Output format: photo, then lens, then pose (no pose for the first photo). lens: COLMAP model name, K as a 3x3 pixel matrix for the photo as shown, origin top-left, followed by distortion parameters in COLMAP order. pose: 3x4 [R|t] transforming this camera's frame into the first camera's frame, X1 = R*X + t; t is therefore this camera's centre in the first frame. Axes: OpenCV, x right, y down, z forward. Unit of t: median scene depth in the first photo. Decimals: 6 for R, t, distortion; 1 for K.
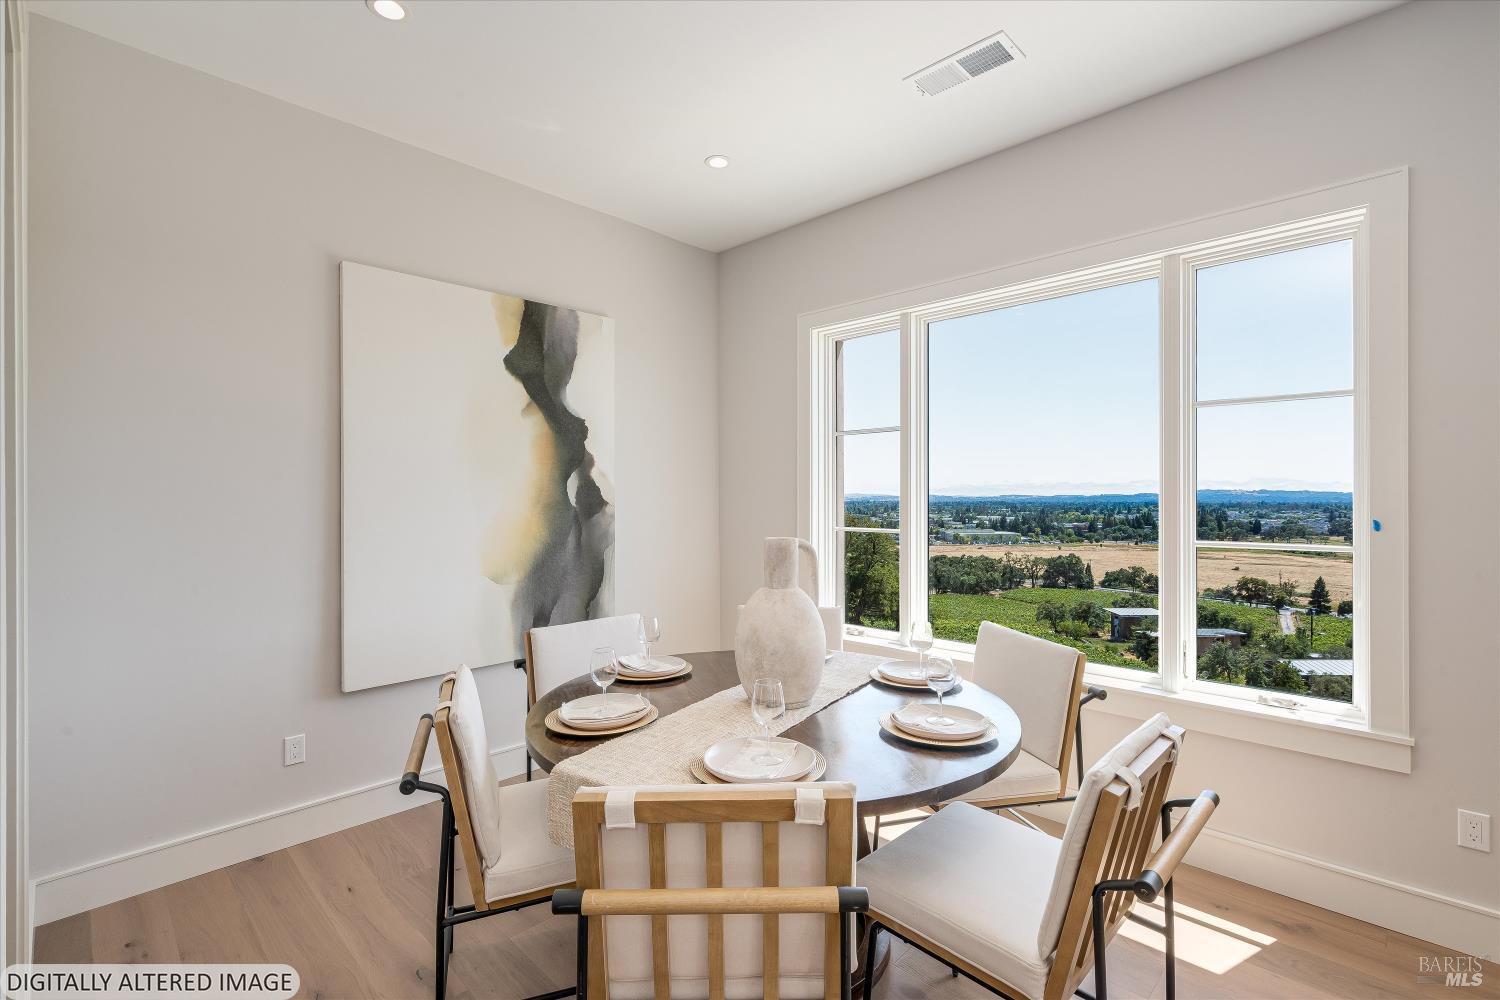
lens RADIAL K [[687.0, 0, 750.0], [0, 687.0, 500.0], [0, 0, 1]] dist [-0.001140, -0.000311]
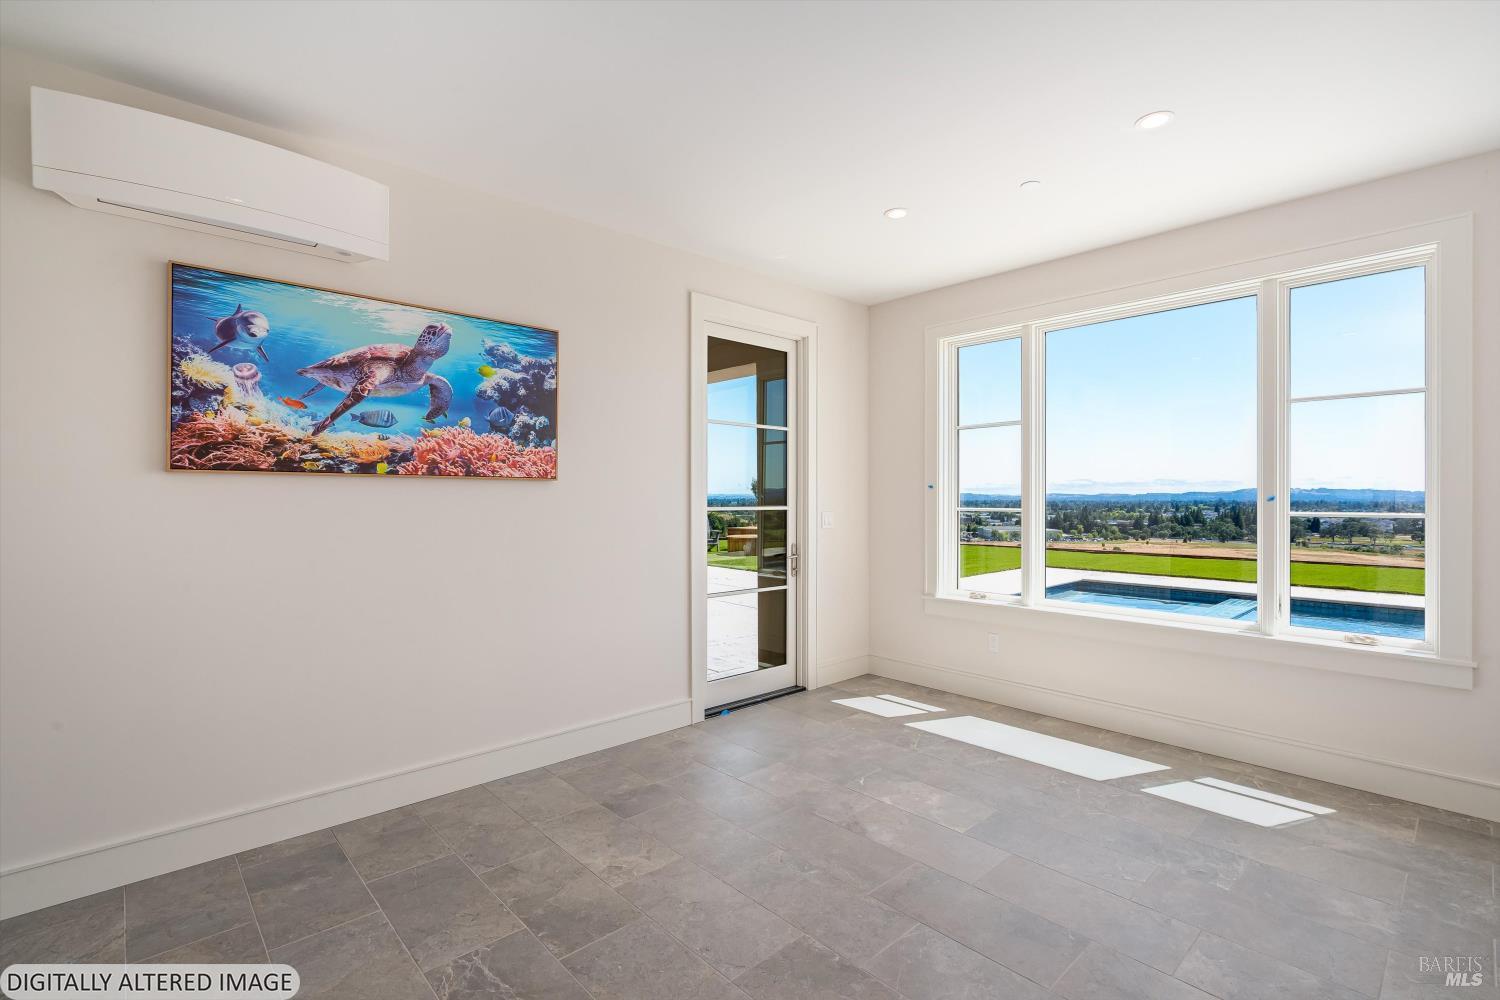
lens RADIAL K [[700.4, 0, 731.3], [0, 700.4, 500.8], [0, 0, 1]] dist [-0.000694, 0.000127]
pose [[0.998356, 0.000665, -0.057314, -0.193019], [-0.000426, 0.999991, 0.004185, 0.023903], [0.057316, -0.004153, 0.998347, -0.215133]]
